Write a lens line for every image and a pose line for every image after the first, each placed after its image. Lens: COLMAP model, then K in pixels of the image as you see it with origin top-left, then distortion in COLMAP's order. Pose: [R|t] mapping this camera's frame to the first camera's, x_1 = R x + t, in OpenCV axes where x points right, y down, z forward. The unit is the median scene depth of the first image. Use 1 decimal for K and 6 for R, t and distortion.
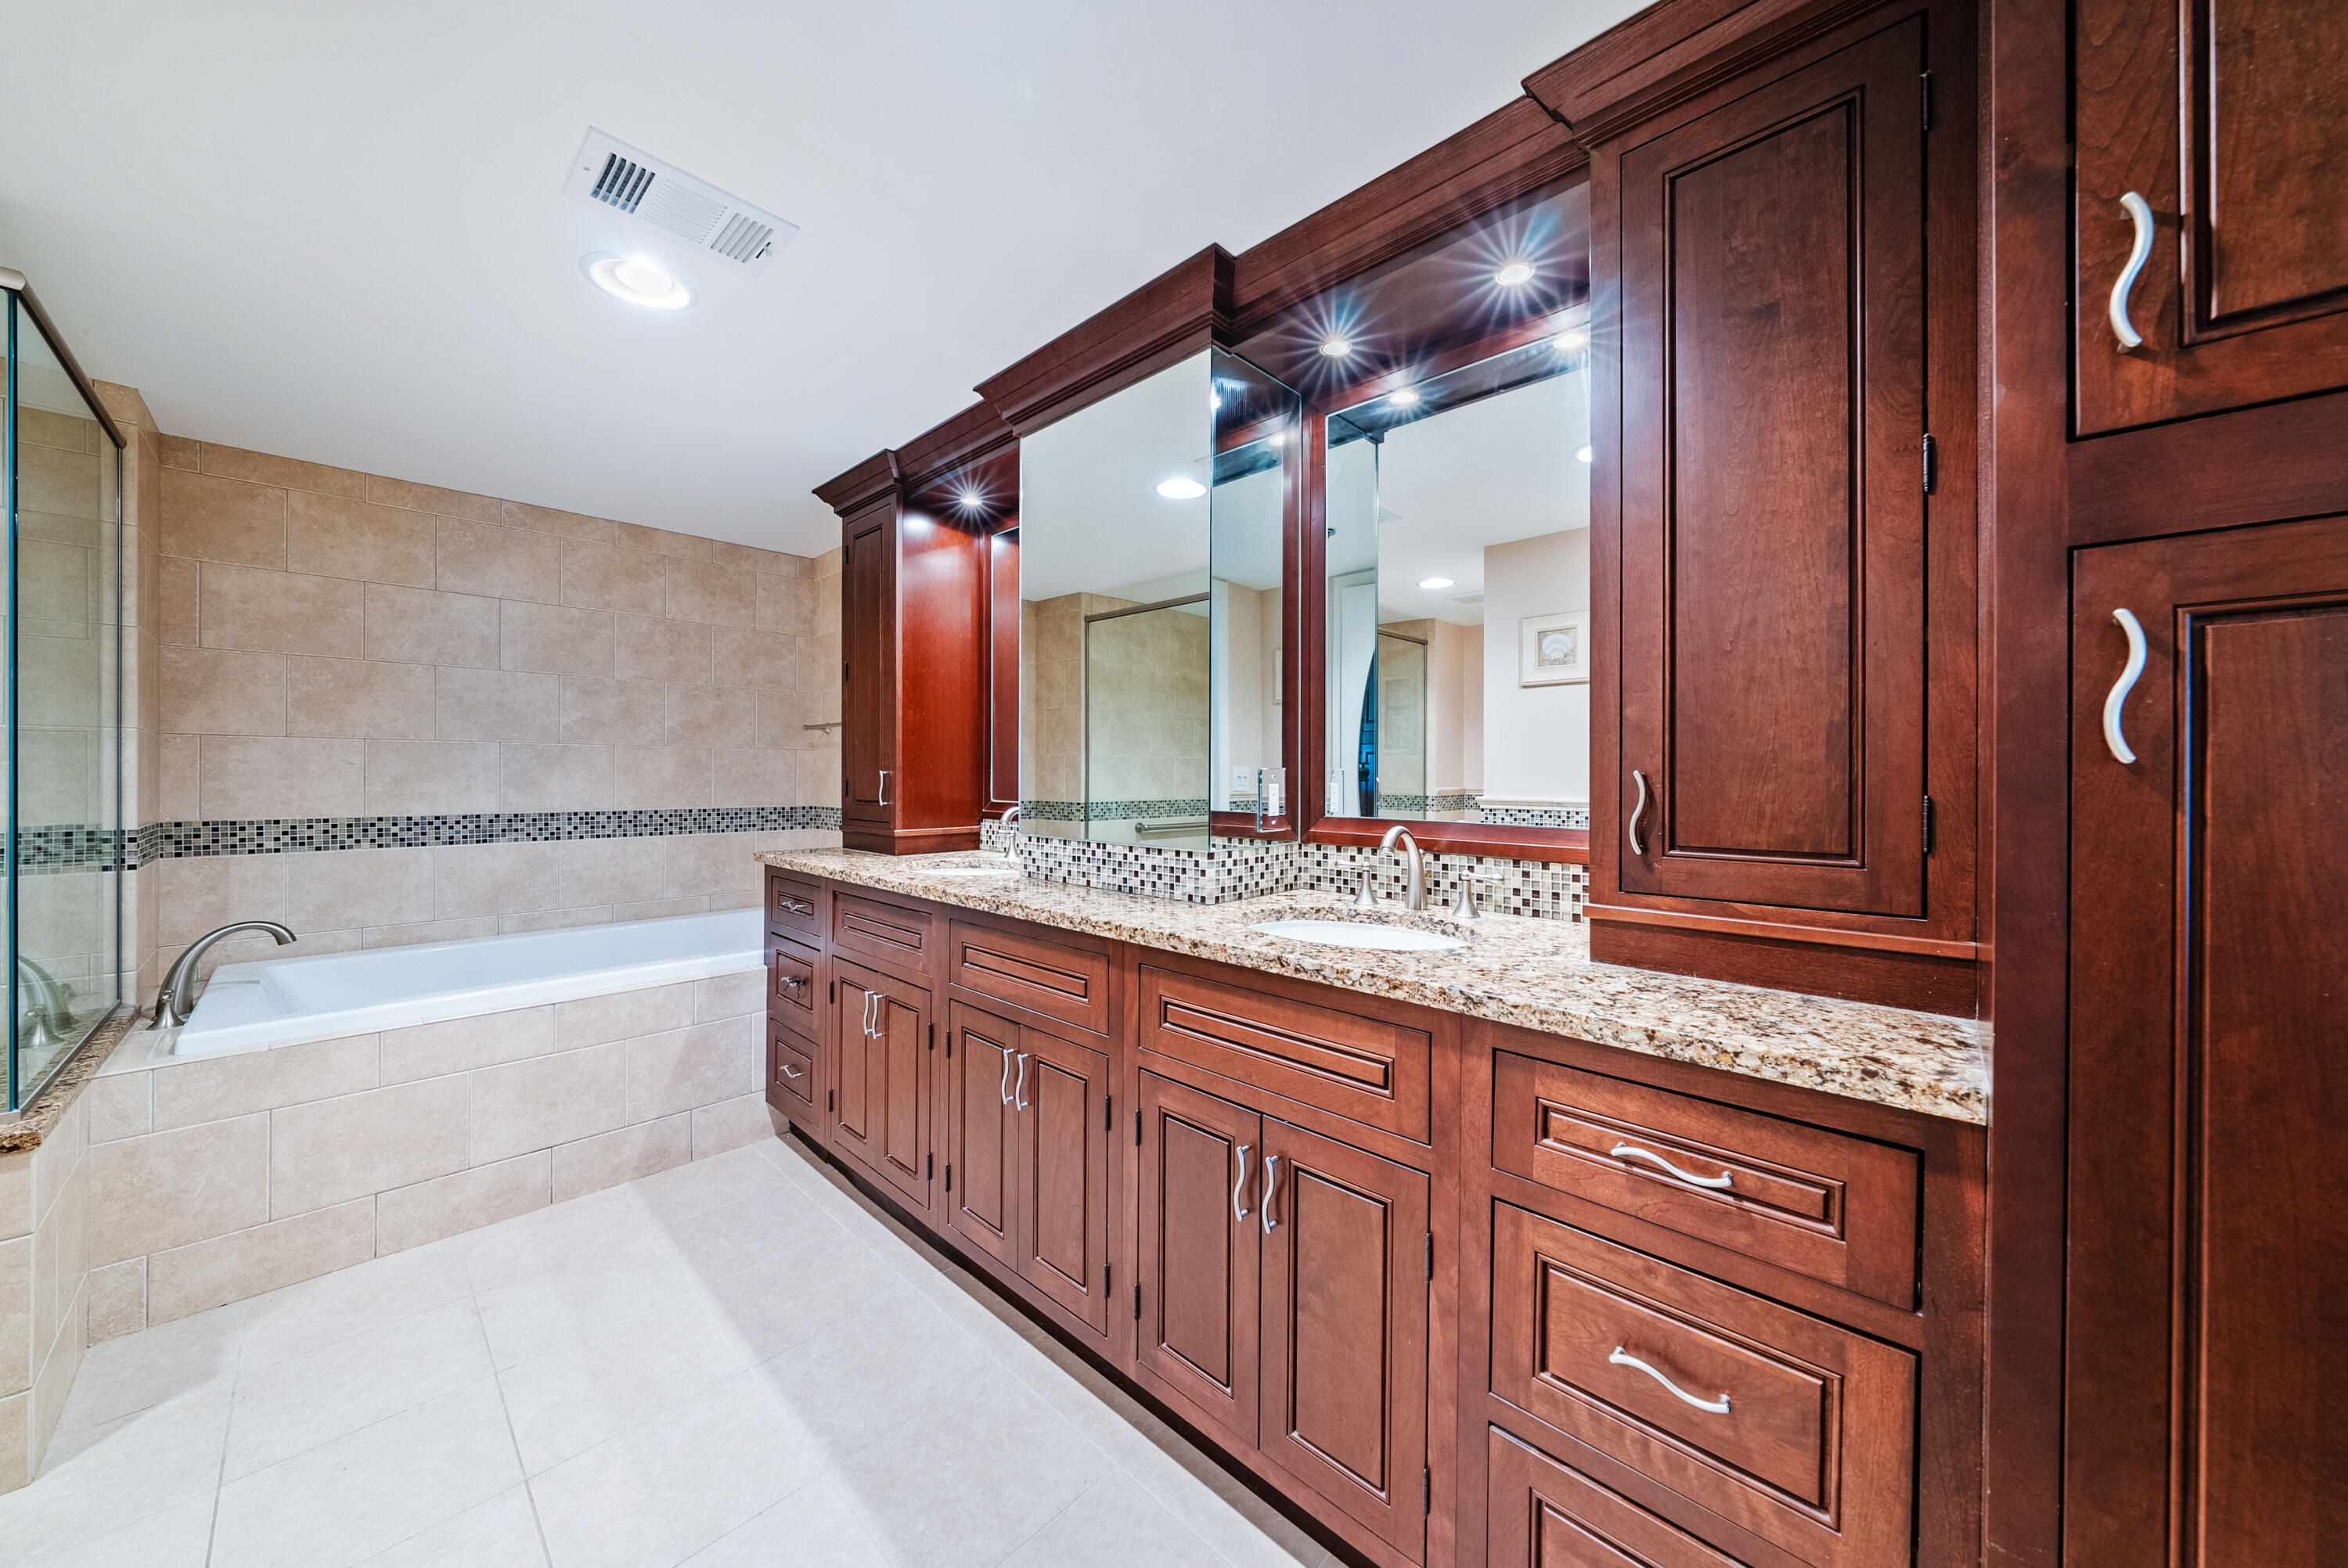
lens RADIAL K [[789.3, 0, 1177.5], [0, 789.3, 777.8], [0, 0, 1]] dist [-0.001019, -0.000072]
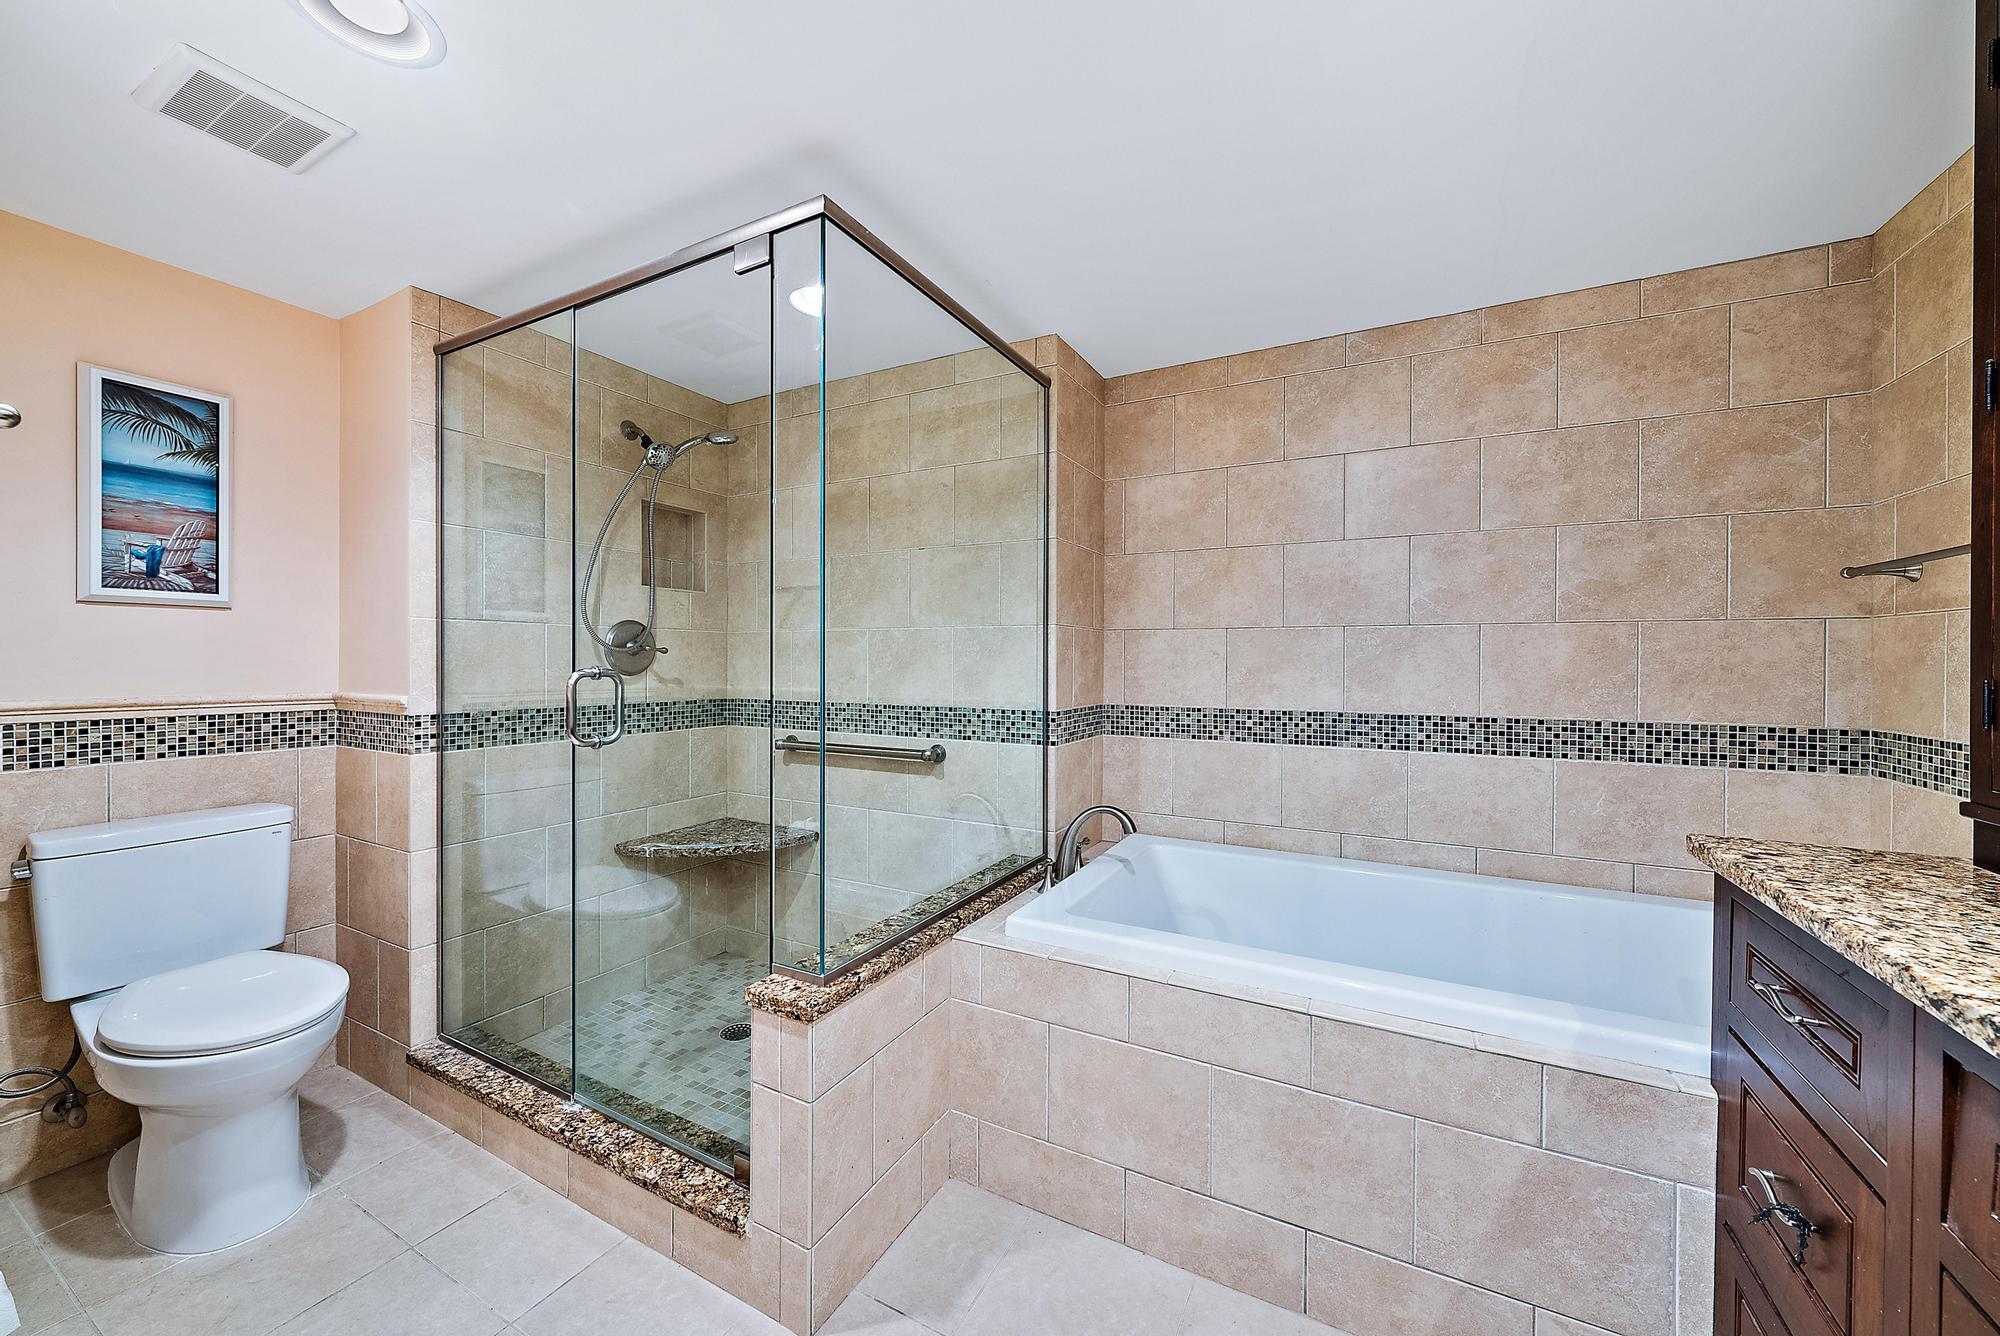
lens RADIAL K [[737.9, 0, 1001.9], [0, 737.9, 663.4], [0, 0, 1]] dist [-0.002022, -0.000247]
pose [[0.260788, 0.001794, -0.965395, -0.196955], [-0.006378, 0.999980, 0.000135, -0.004035], [0.965375, 0.006122, 0.260794, 0.439464]]
